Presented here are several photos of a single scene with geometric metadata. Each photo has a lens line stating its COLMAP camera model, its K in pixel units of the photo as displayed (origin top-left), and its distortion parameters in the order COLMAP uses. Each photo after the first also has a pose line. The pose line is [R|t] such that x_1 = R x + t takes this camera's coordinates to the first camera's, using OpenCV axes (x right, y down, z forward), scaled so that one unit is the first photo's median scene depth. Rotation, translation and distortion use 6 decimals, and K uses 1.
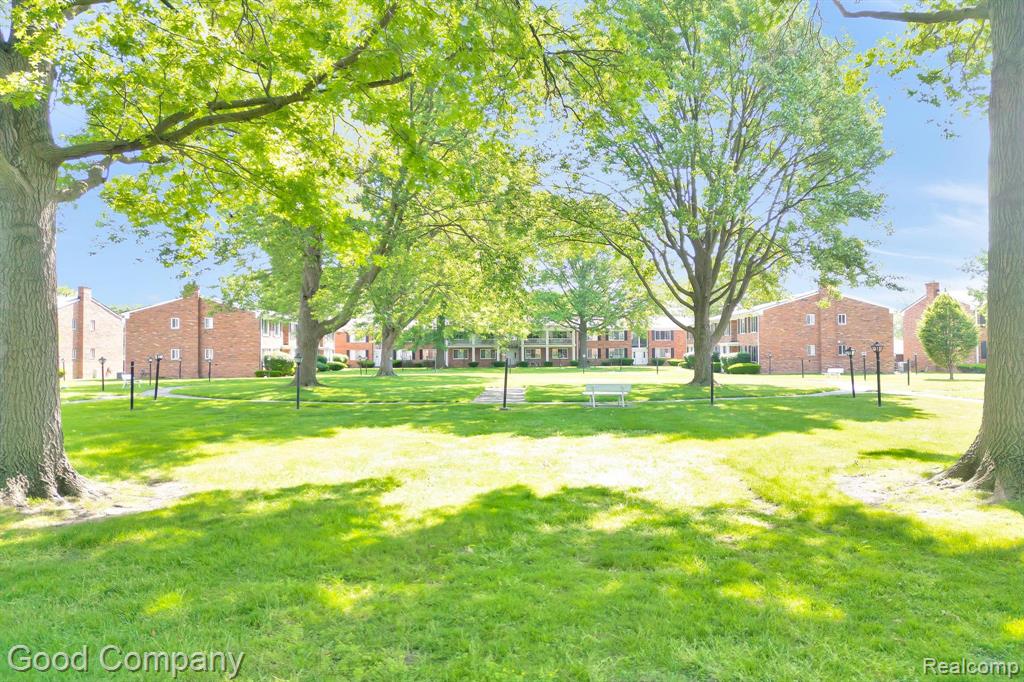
lens RADIAL K [[709.0, 0, 511.3], [0, 709.0, 341.4], [0, 0, 1]] dist [0.002658, 0.000323]
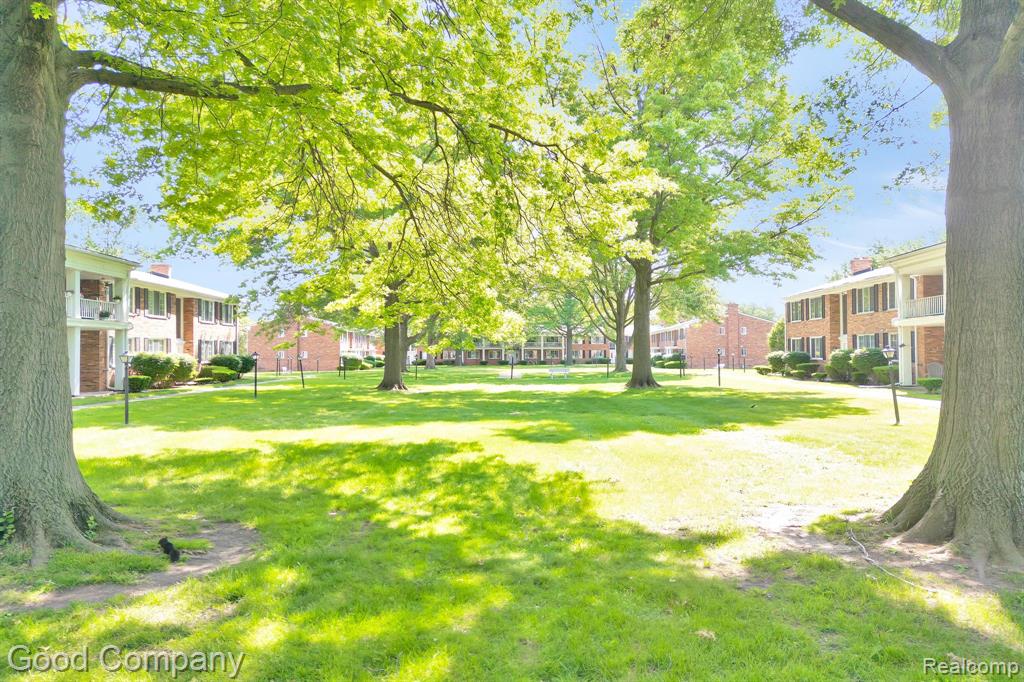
lens RADIAL K [[709.0, 0, 512.5], [0, 709.0, 344.9], [0, 0, 1]] dist [0.002658, 0.000323]
pose [[0.999999, 0.000659, 0.000911, -0.003423], [-0.000663, 0.999989, 0.004586, -0.005629], [-0.000908, -0.004586, 0.999989, -0.283373]]
